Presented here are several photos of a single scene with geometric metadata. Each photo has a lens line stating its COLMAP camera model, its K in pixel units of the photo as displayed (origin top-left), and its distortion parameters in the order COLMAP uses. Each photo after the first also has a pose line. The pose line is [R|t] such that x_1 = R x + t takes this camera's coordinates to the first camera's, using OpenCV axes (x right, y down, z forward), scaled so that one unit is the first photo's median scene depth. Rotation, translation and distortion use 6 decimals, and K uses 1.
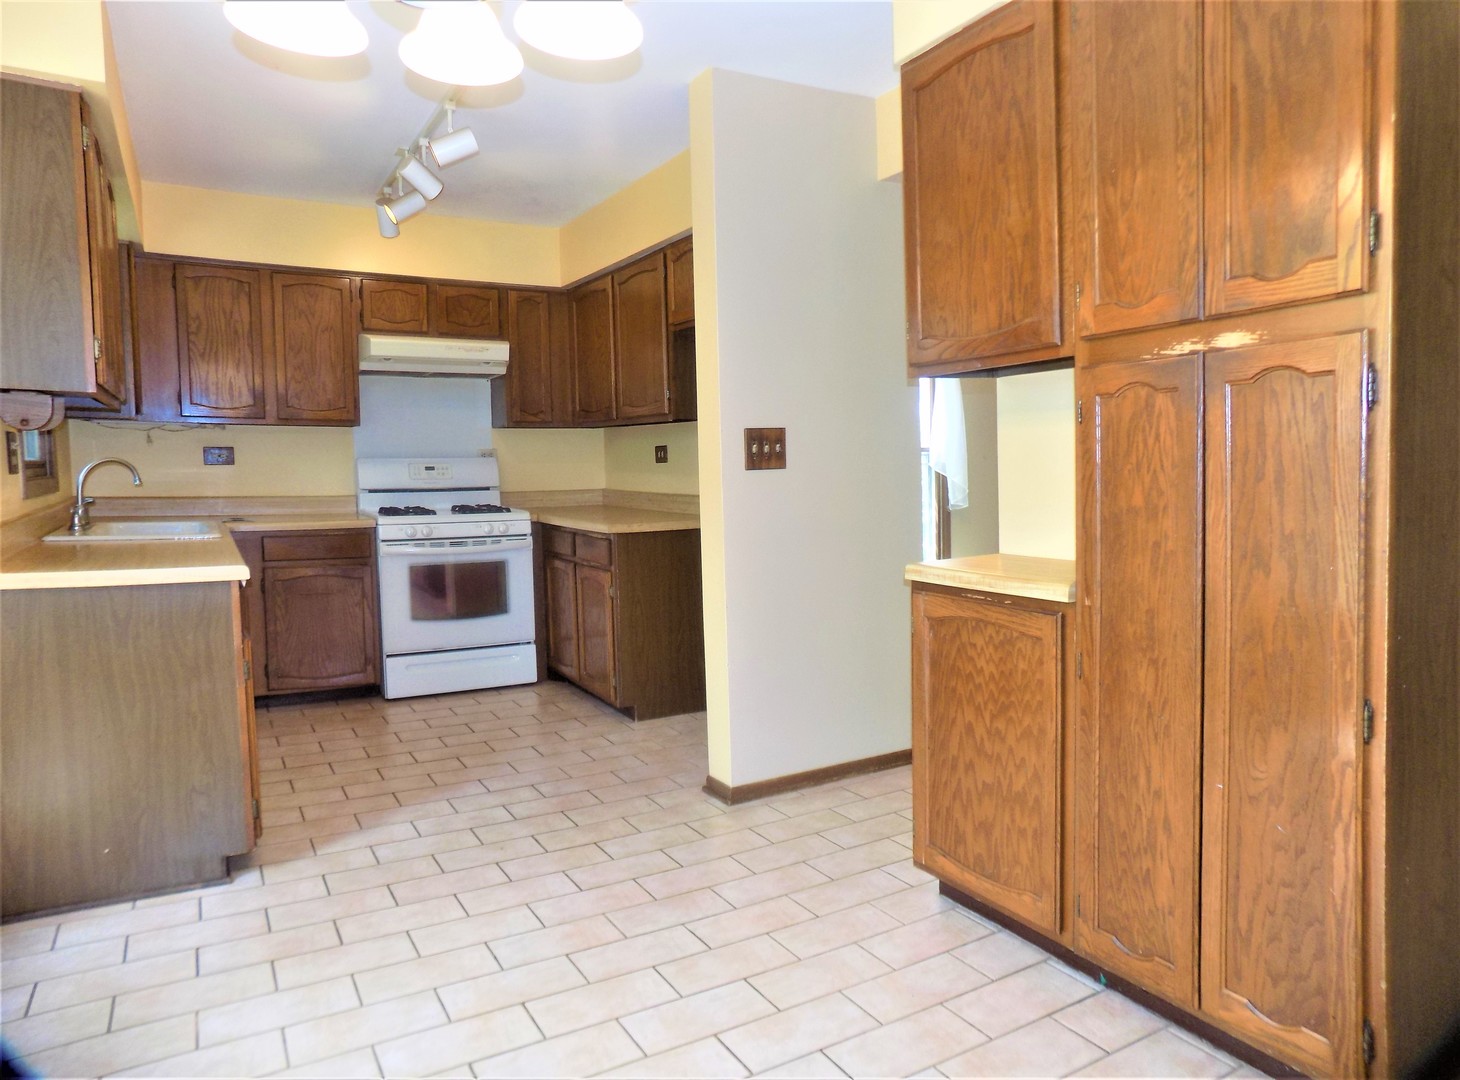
lens RADIAL K [[976.6, 0, 730.3], [0, 976.6, 533.3], [0, 0, 1]] dist [-0.039193, 0.009169]
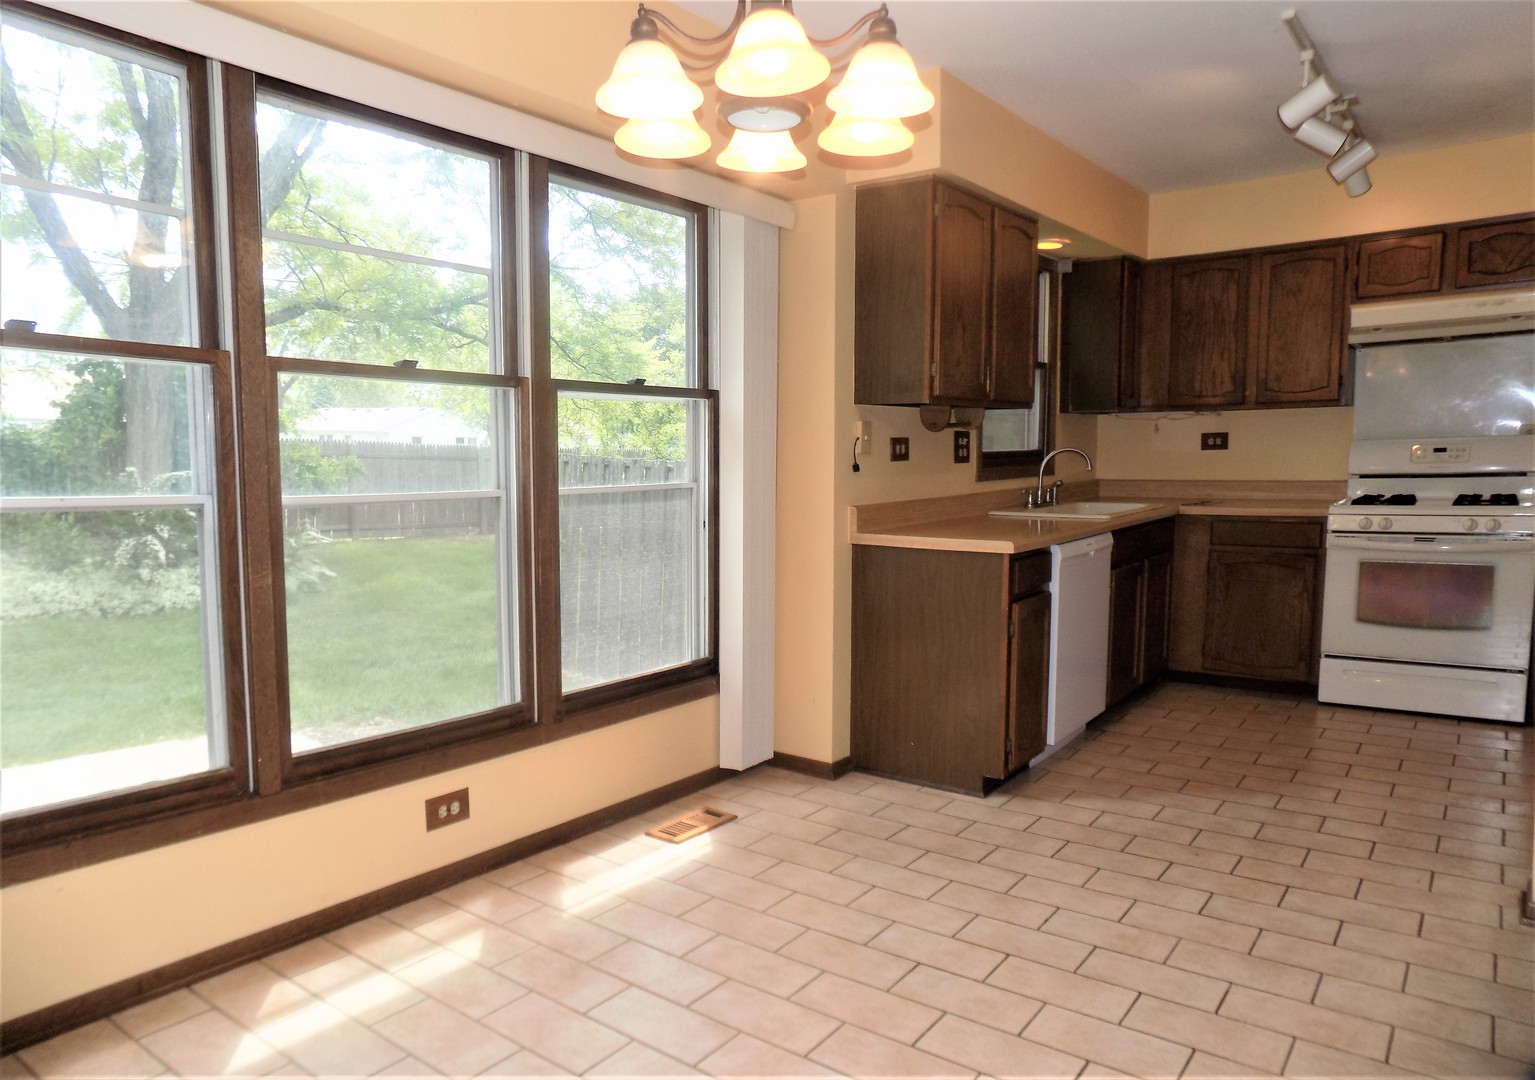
lens RADIAL K [[1049.5, 0, 768.3], [0, 1049.5, 533.9], [0, 0, 1]] dist [-0.081655, 0.045407]
pose [[0.359273, 0.058686, -0.931386, 0.361720], [-0.039826, 0.998076, 0.047526, -0.014890], [0.932382, 0.020018, 0.360919, 0.156374]]
